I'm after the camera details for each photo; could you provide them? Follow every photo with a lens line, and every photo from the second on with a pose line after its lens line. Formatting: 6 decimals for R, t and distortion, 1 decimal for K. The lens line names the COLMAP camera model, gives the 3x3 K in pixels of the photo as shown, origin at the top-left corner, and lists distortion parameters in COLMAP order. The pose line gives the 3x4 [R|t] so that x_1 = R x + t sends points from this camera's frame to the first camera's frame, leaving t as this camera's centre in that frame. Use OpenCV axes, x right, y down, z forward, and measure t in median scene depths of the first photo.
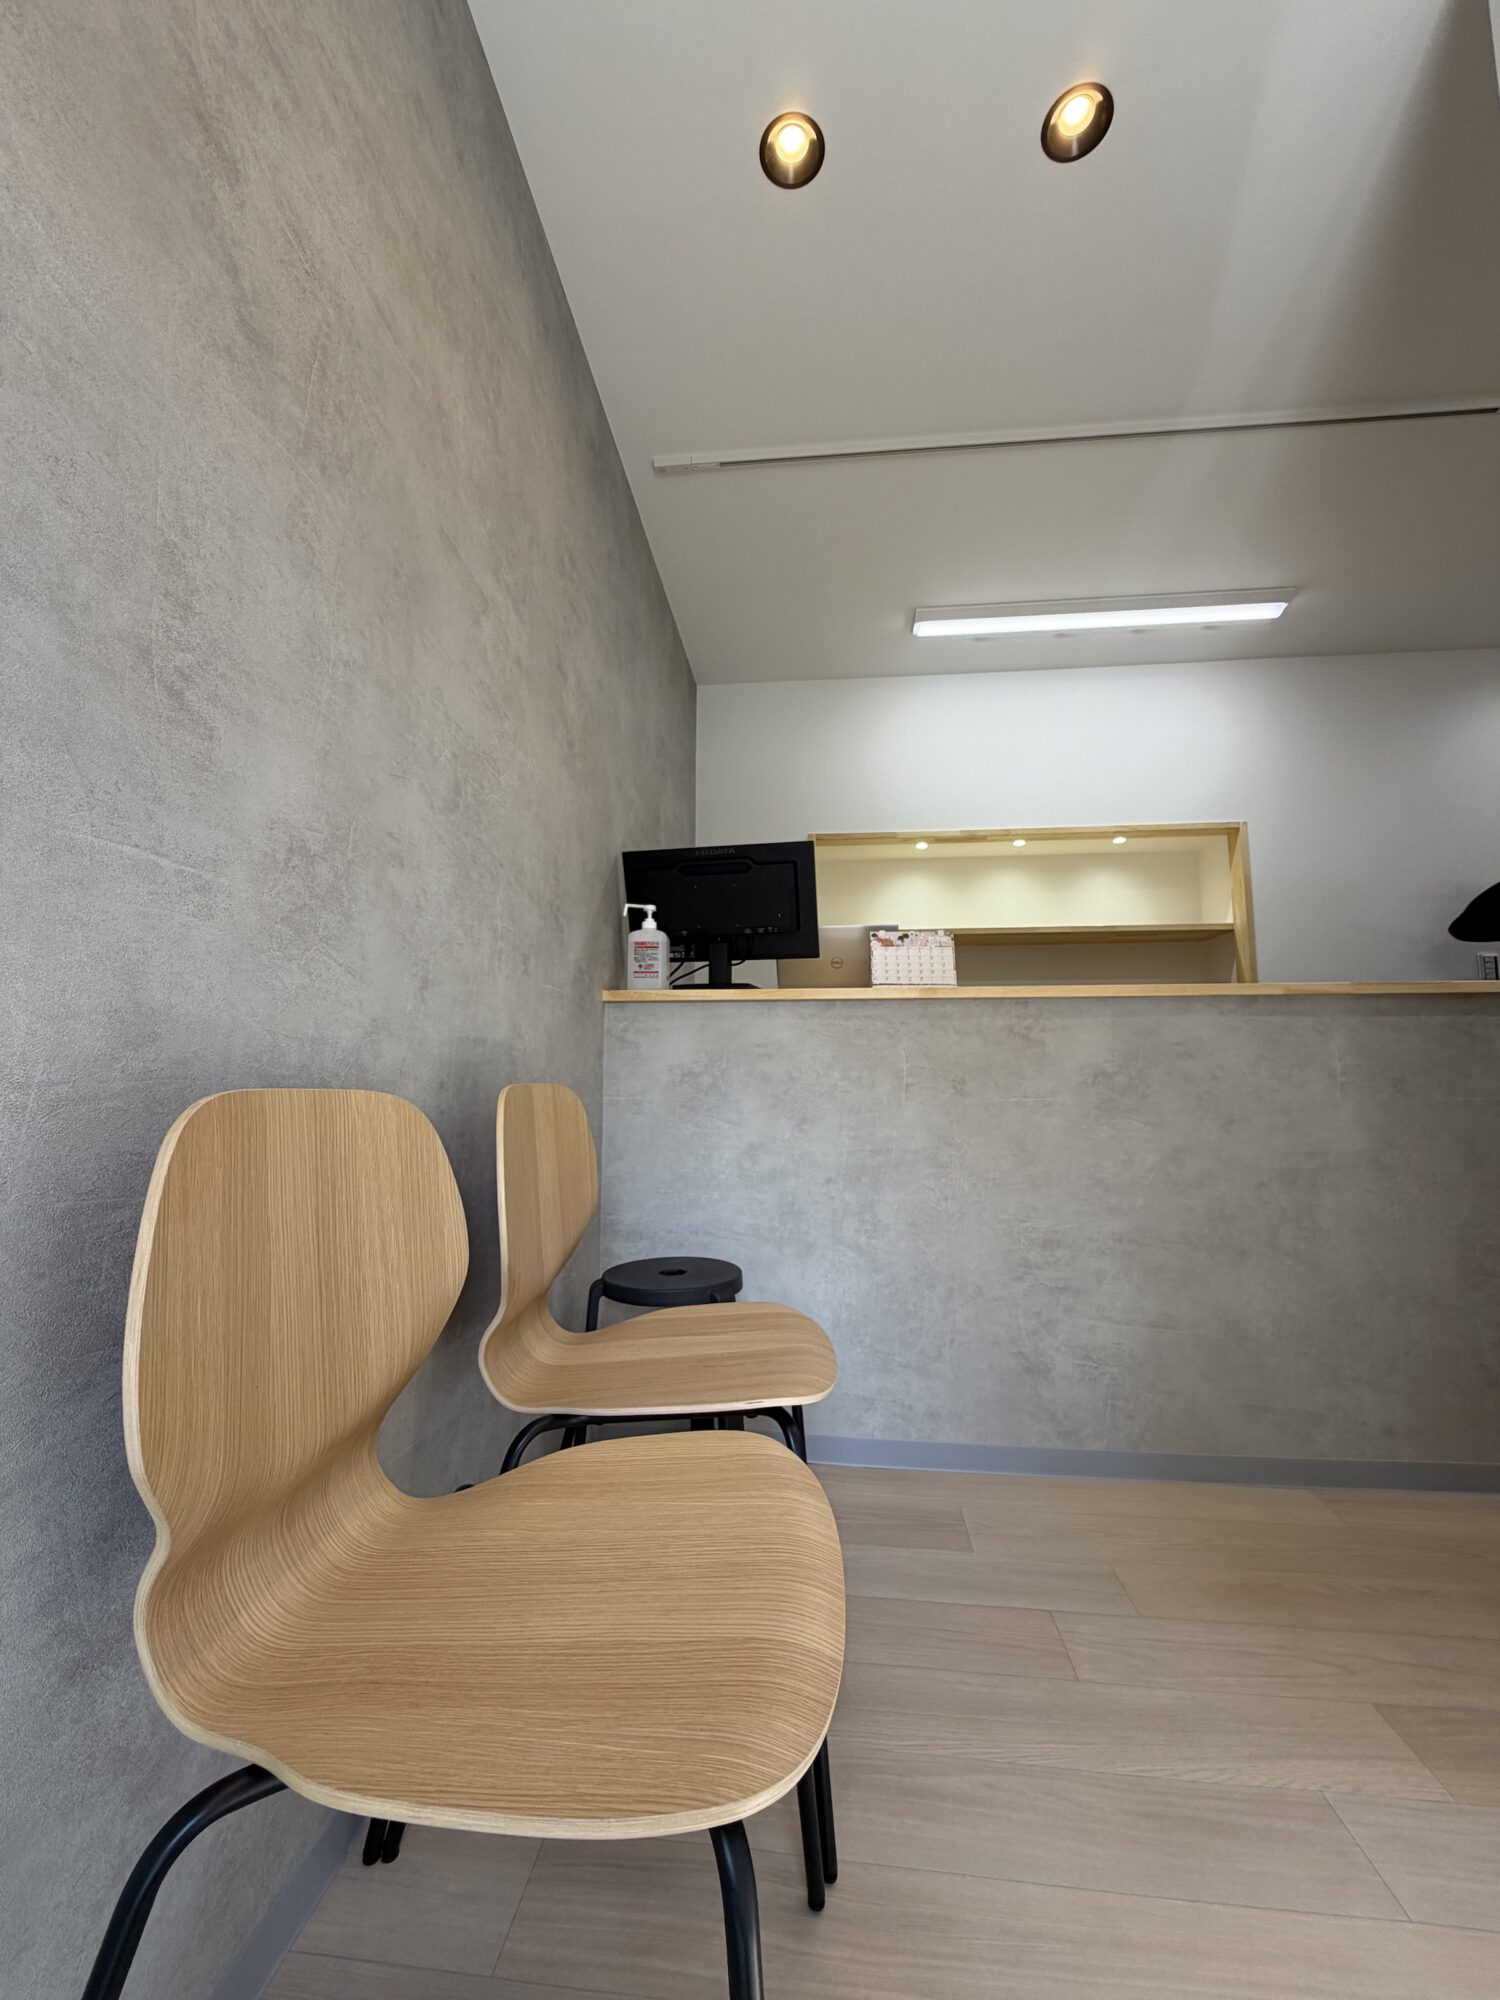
lens RADIAL K [[799.1, 0, 746.1], [0, 799.1, 997.1], [0, 0, 1]] dist [-0.002152, -0.000002]
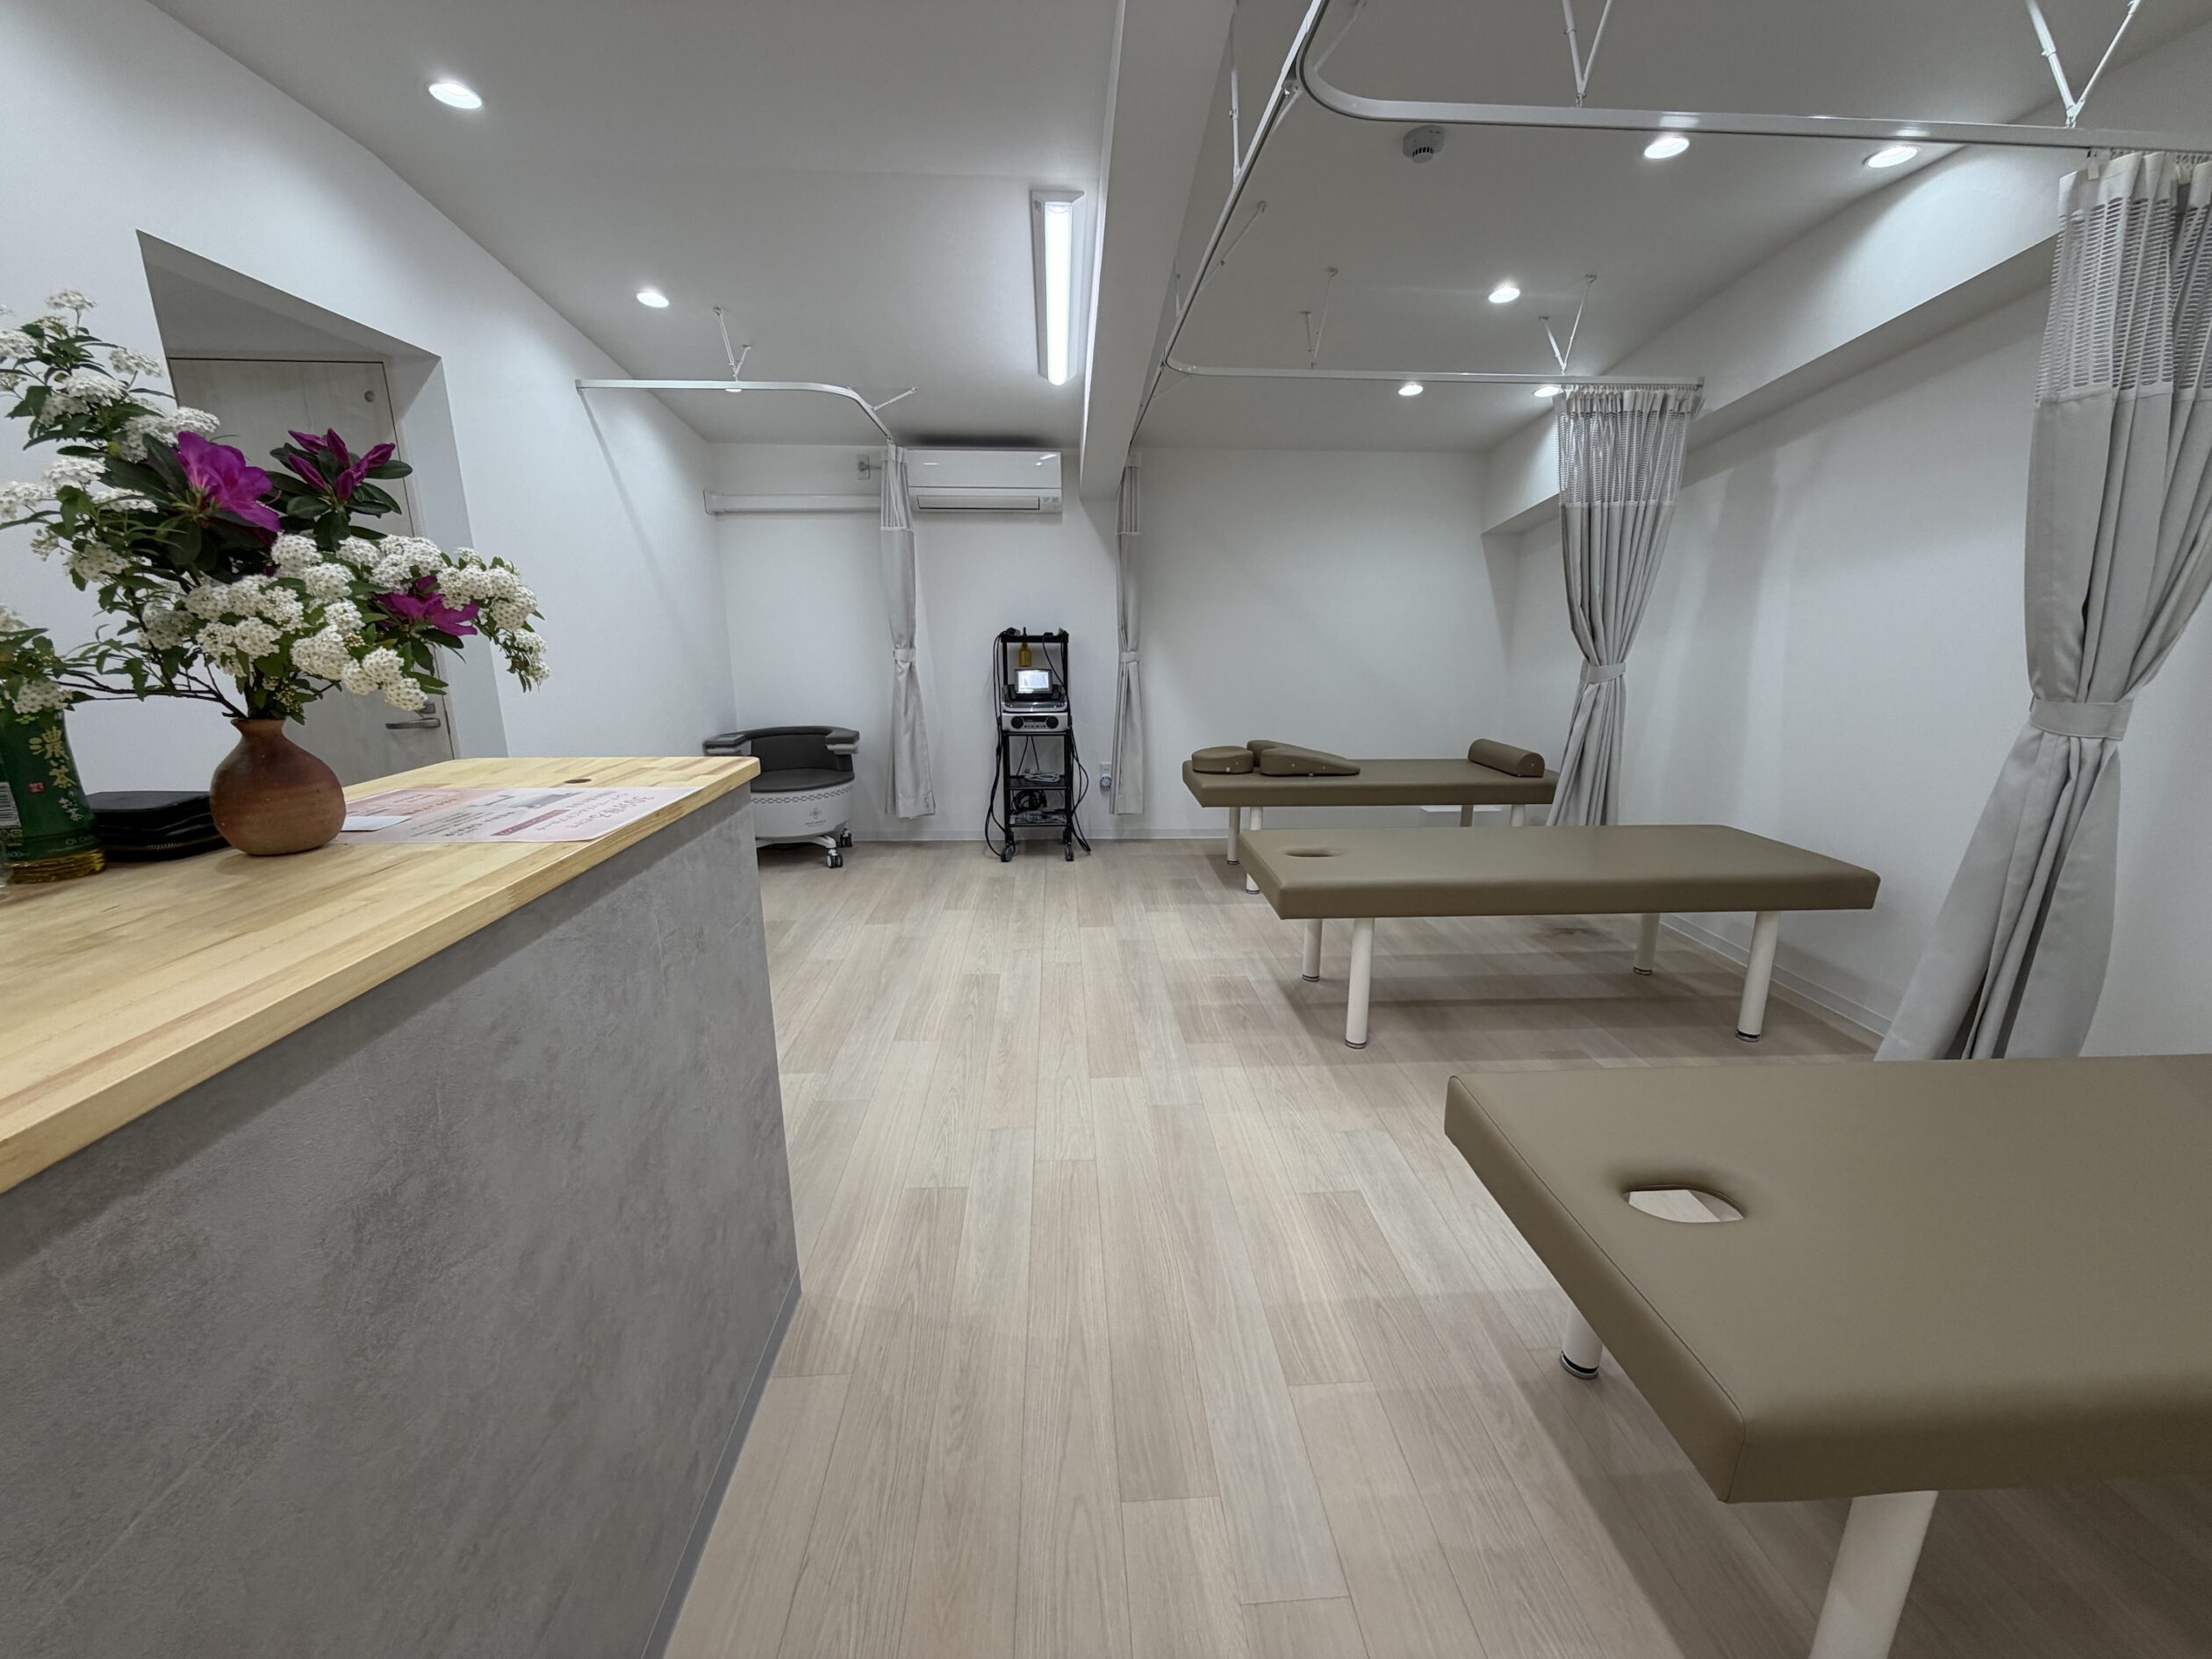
lens RADIAL K [[883.8, 0, 1110.8], [0, 883.8, 831.9], [0, 0, 1]] dist [-0.002152, -0.000002]
pose [[-0.158967, -0.241541, 0.957281, 0.599822], [-0.102409, 0.968415, 0.227344, -0.178181], [-0.981958, -0.061894, -0.178682, 0.720565]]
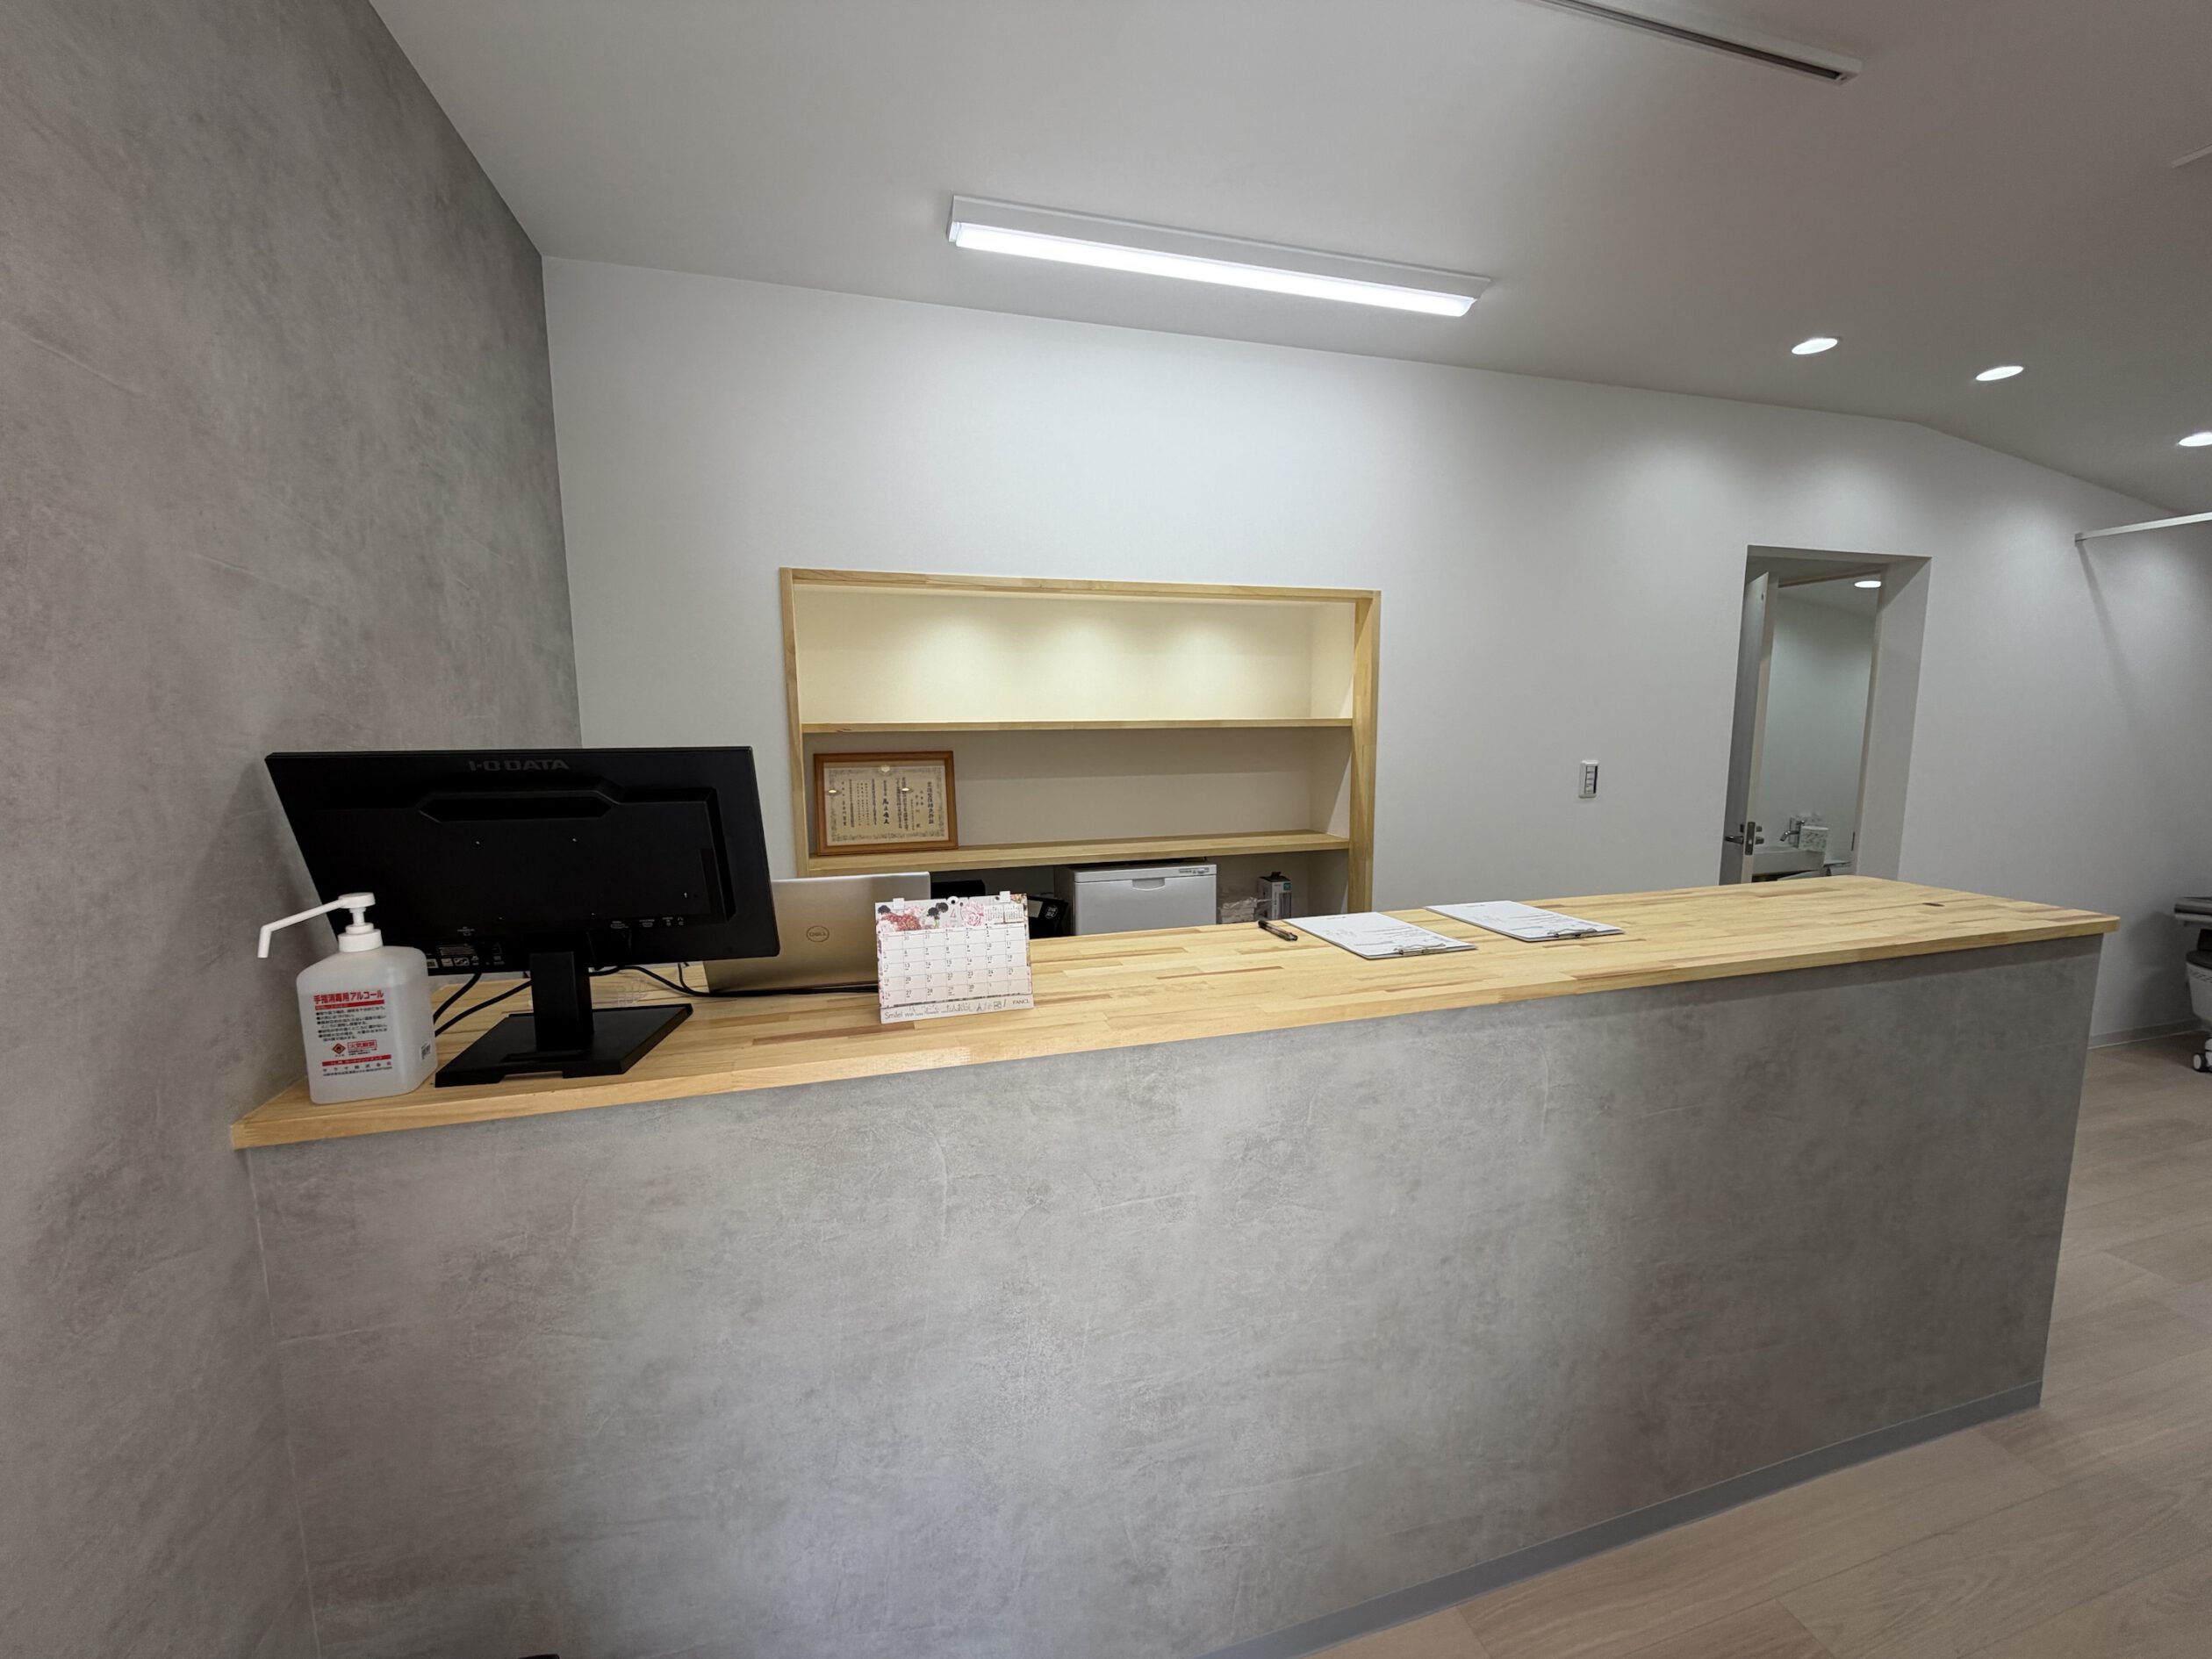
lens RADIAL K [[883.8, 0, 1111.9], [0, 883.8, 830.6], [0, 0, 1]] dist [-0.002152, -0.000002]
pose [[0.927876, -0.055410, 0.368748, 0.095949], [-0.029965, 0.974620, 0.221852, -0.296036], [-0.371682, -0.216901, 0.902666, 0.464050]]
